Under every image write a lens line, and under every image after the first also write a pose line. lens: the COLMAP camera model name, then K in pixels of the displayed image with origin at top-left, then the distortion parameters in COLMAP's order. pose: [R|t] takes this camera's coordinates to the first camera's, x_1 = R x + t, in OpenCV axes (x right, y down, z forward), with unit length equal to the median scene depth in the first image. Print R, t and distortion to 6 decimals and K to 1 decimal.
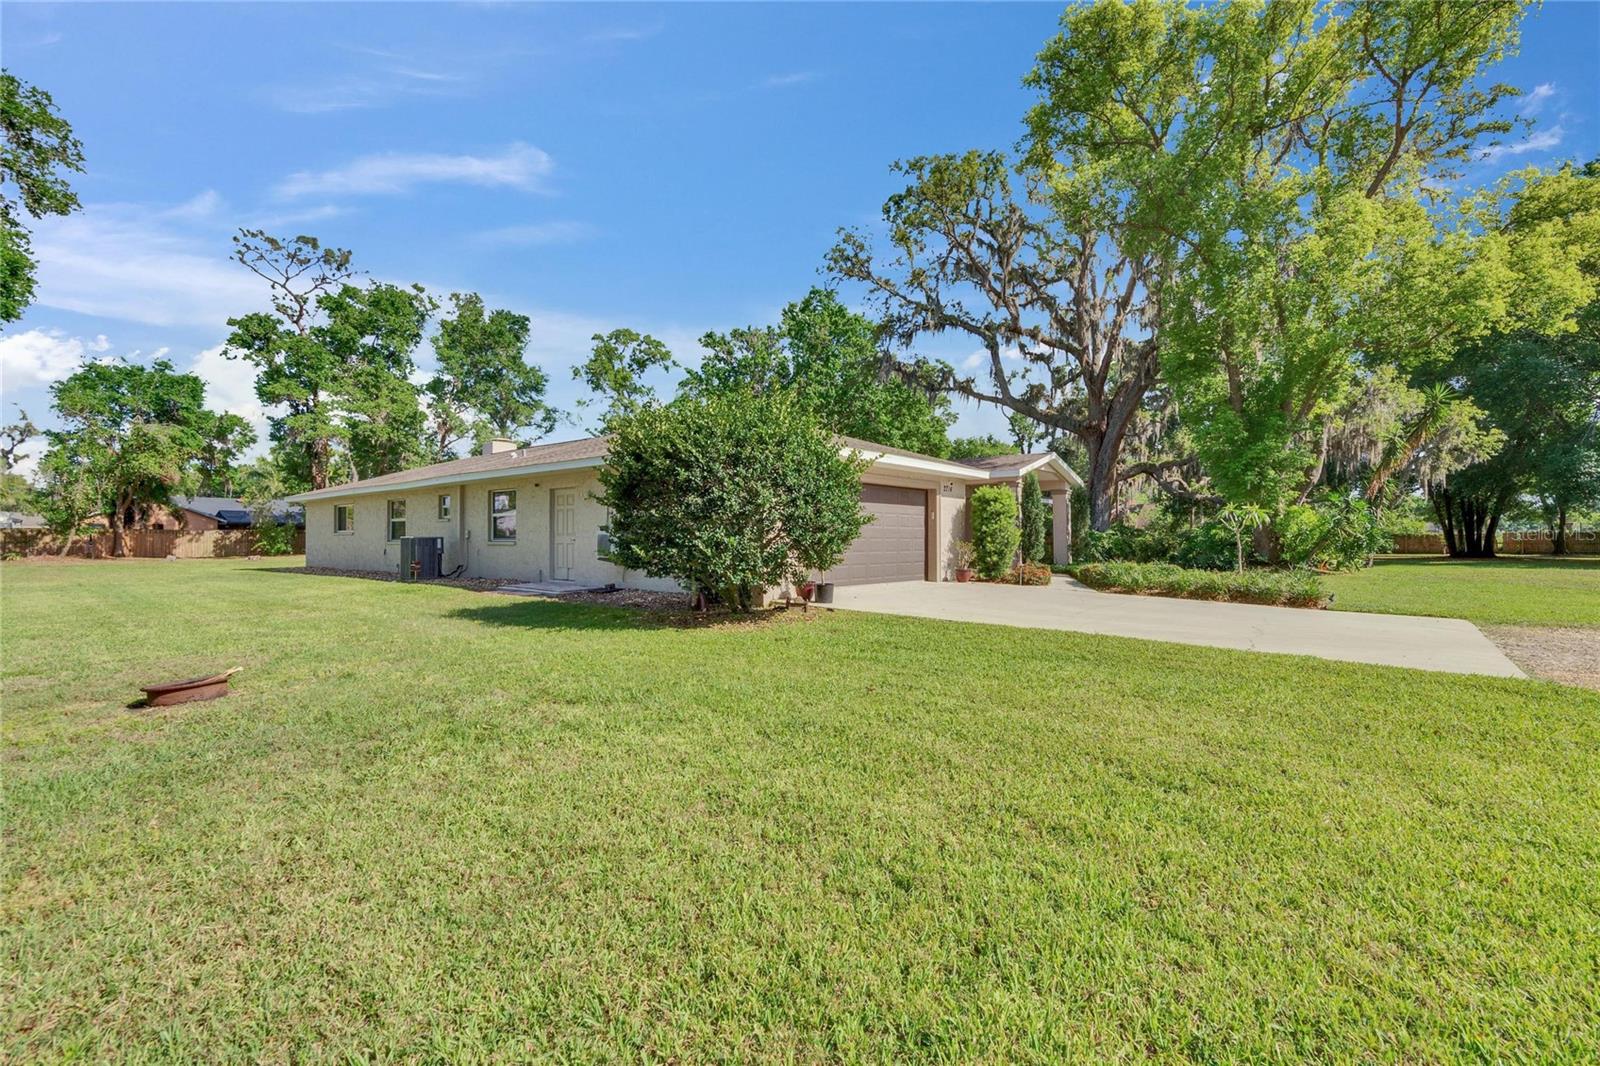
lens RADIAL K [[704.0, 0, 787.6], [0, 704.0, 529.6], [0, 0, 1]] dist [-0.000490, -0.000153]
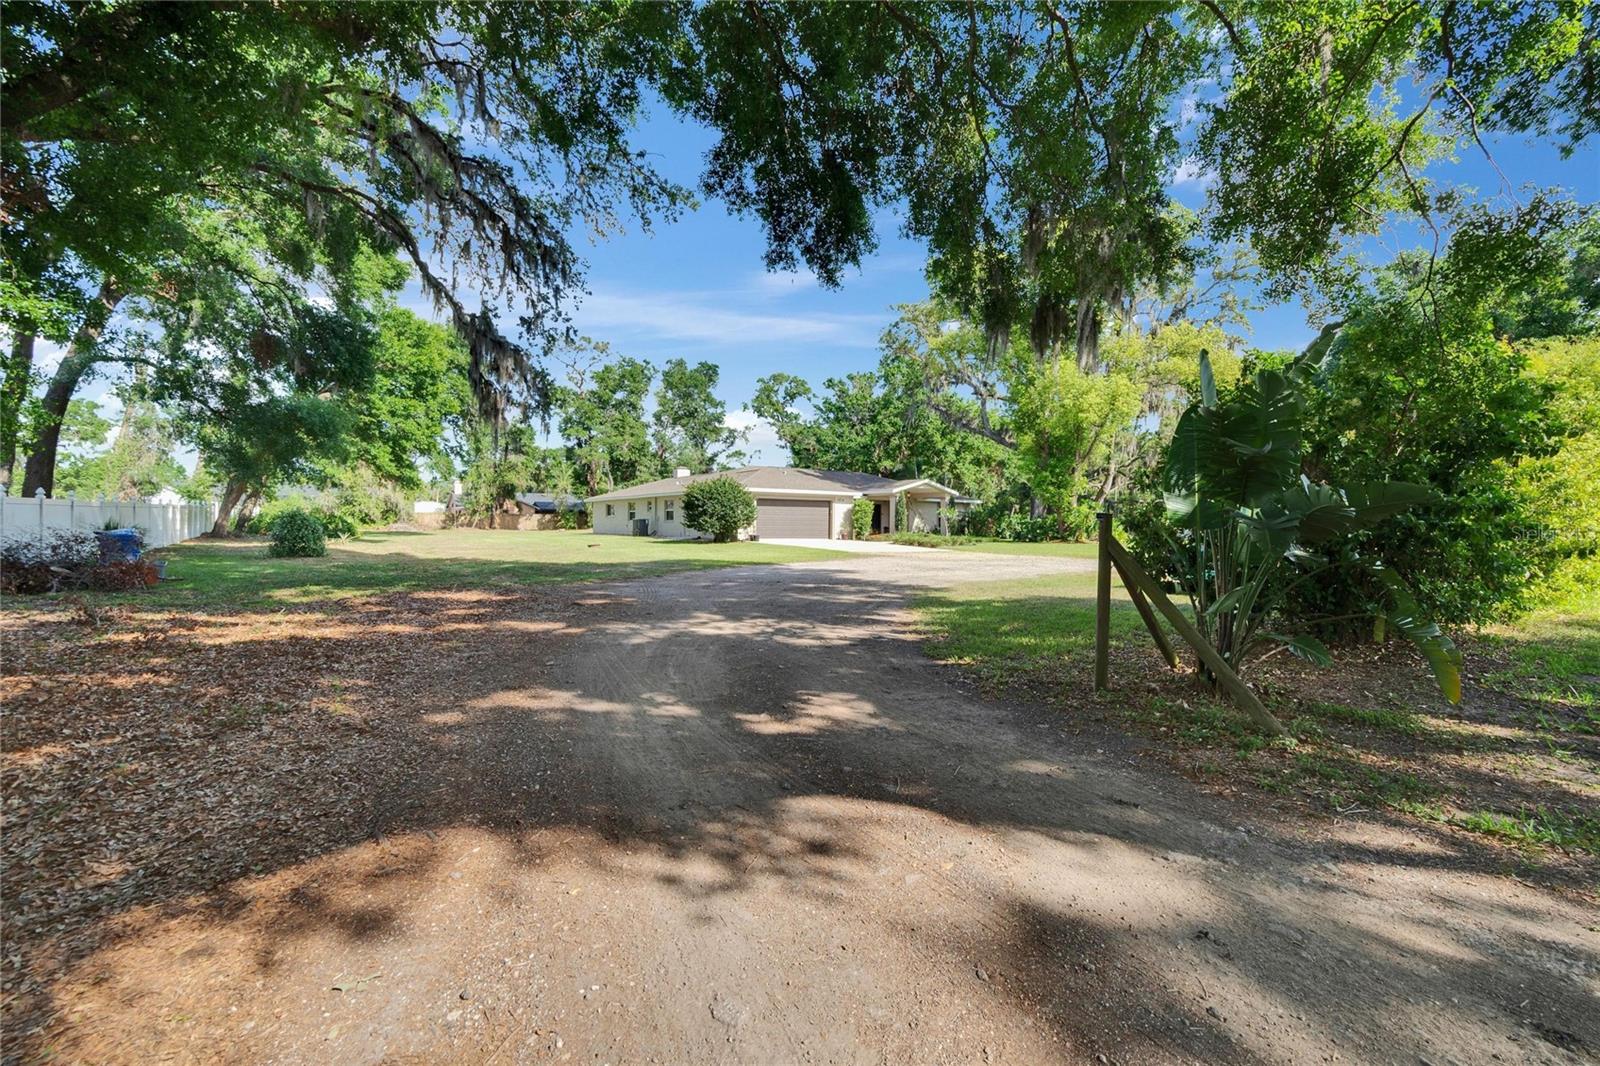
lens RADIAL K [[699.8, 0, 800.9], [0, 699.8, 524.7], [0, 0, 1]] dist [0.001903, 0.000107]
pose [[0.961605, 0.009864, -0.274261, 0.258808], [-0.005551, 0.999849, 0.016497, -0.004750], [0.274382, -0.014341, 0.961514, -0.449345]]
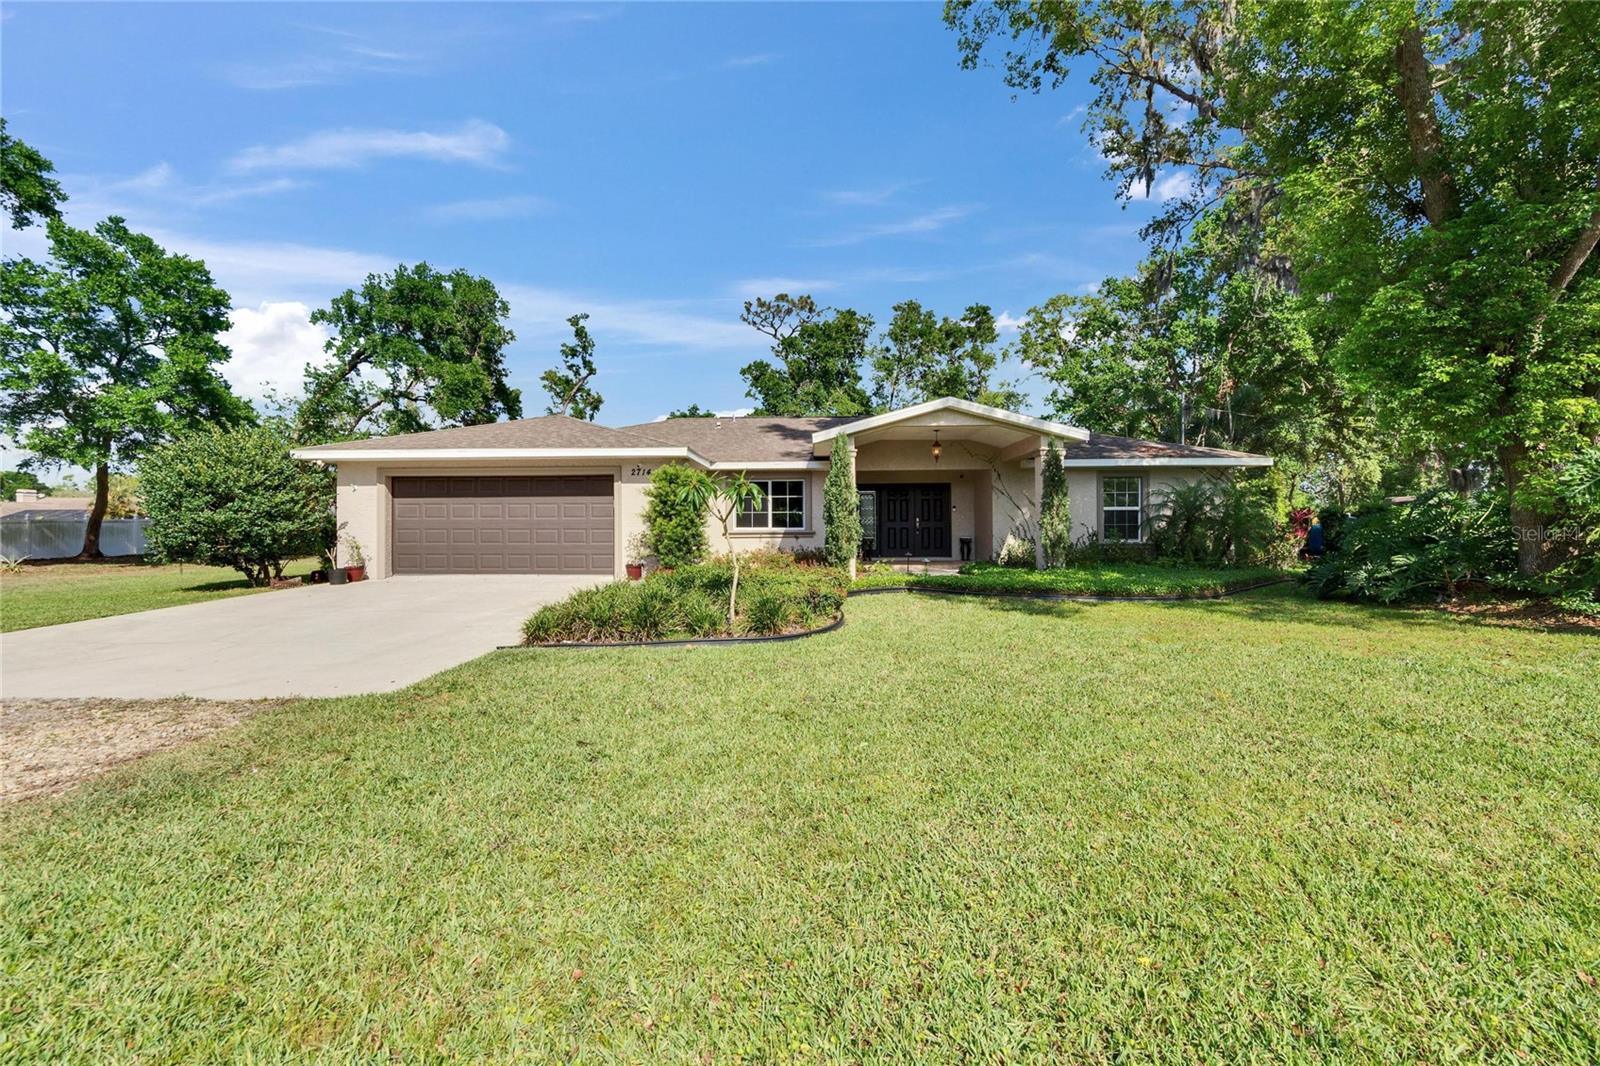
lens RADIAL K [[699.0, 0, 794.5], [0, 699.0, 526.3], [0, 0, 1]] dist [-0.003031, -0.000167]
pose [[0.613030, -0.002552, -0.790056, 0.358437], [0.017562, 0.999792, 0.010398, 0.001121], [0.789865, -0.020249, 0.612947, 0.214151]]
